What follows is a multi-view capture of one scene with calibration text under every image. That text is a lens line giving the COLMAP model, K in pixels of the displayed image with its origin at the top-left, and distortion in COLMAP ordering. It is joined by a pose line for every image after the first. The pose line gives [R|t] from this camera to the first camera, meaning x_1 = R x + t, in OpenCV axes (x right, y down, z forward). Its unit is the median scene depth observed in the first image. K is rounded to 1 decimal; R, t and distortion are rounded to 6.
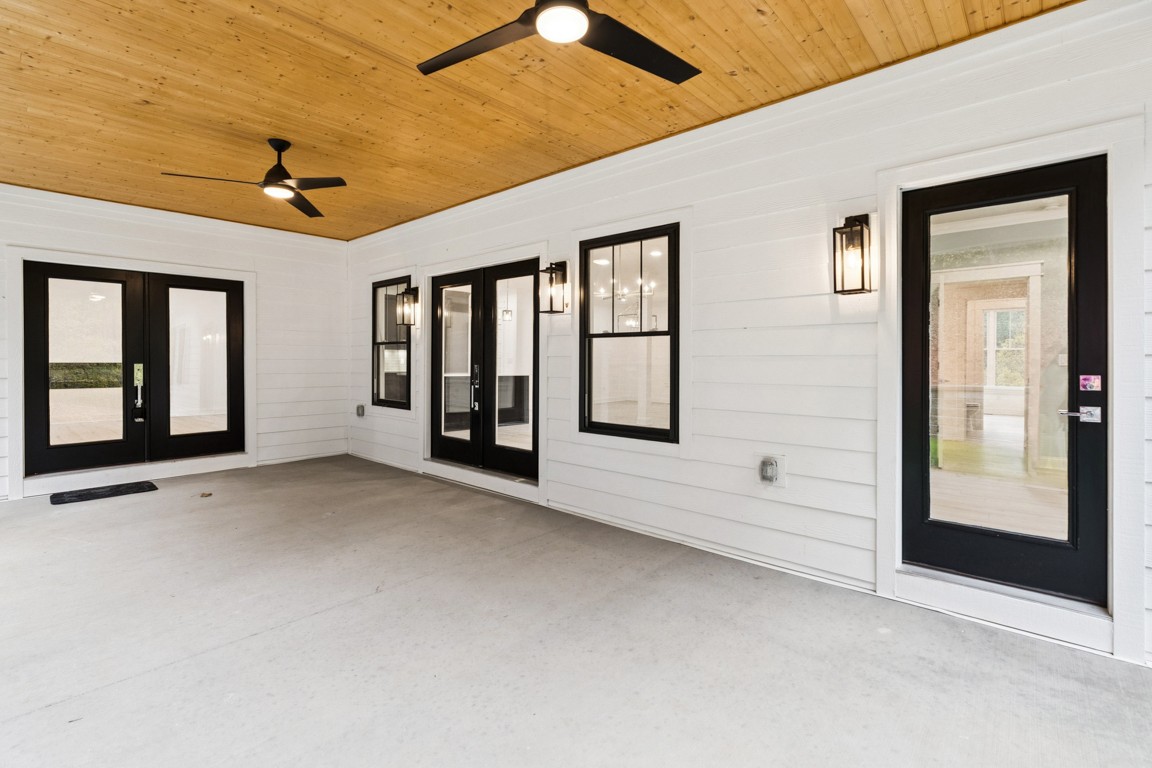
lens RADIAL K [[523.5, 0, 575.6], [0, 523.5, 373.4], [0, 0, 1]] dist [-0.001710, 0.000045]
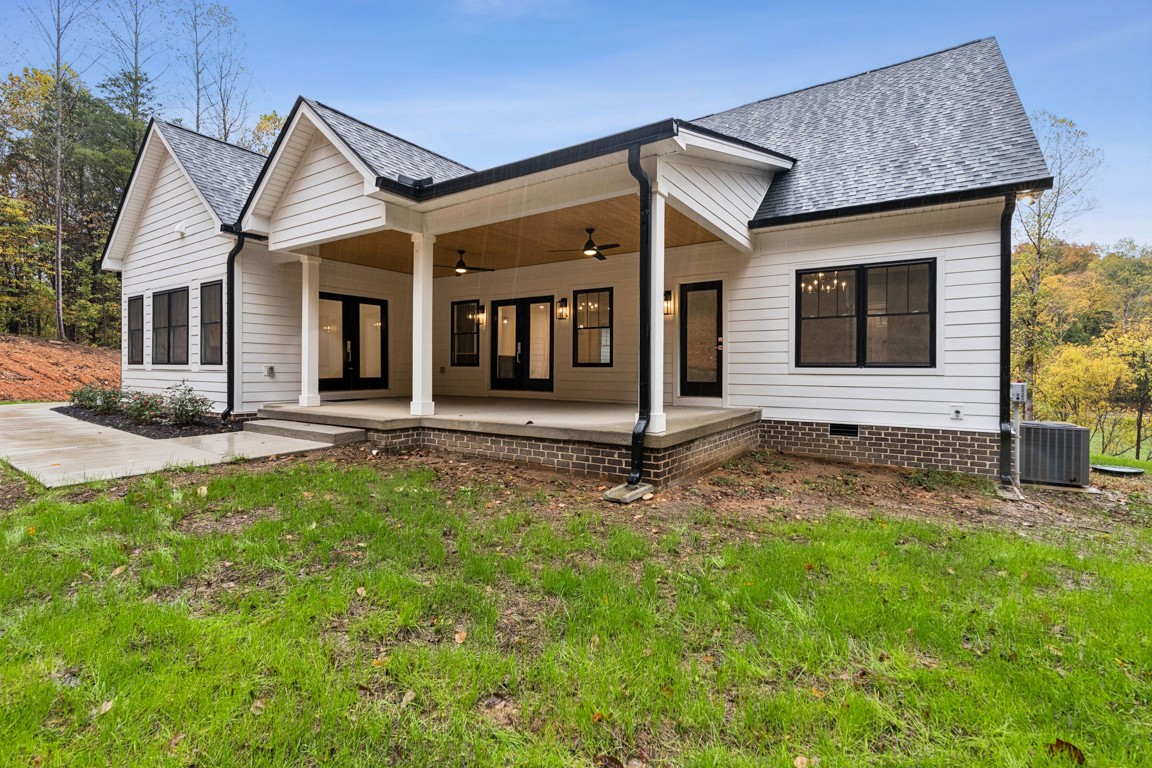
lens RADIAL K [[523.5, 0, 575.6], [0, 523.5, 373.4], [0, 0, 1]] dist [-0.001710, 0.000045]
pose [[0.988863, 0.004230, 0.148769, -0.308500], [-0.001644, 0.999846, -0.017500, 0.163969], [-0.148820, 0.017060, 0.988717, -1.287525]]
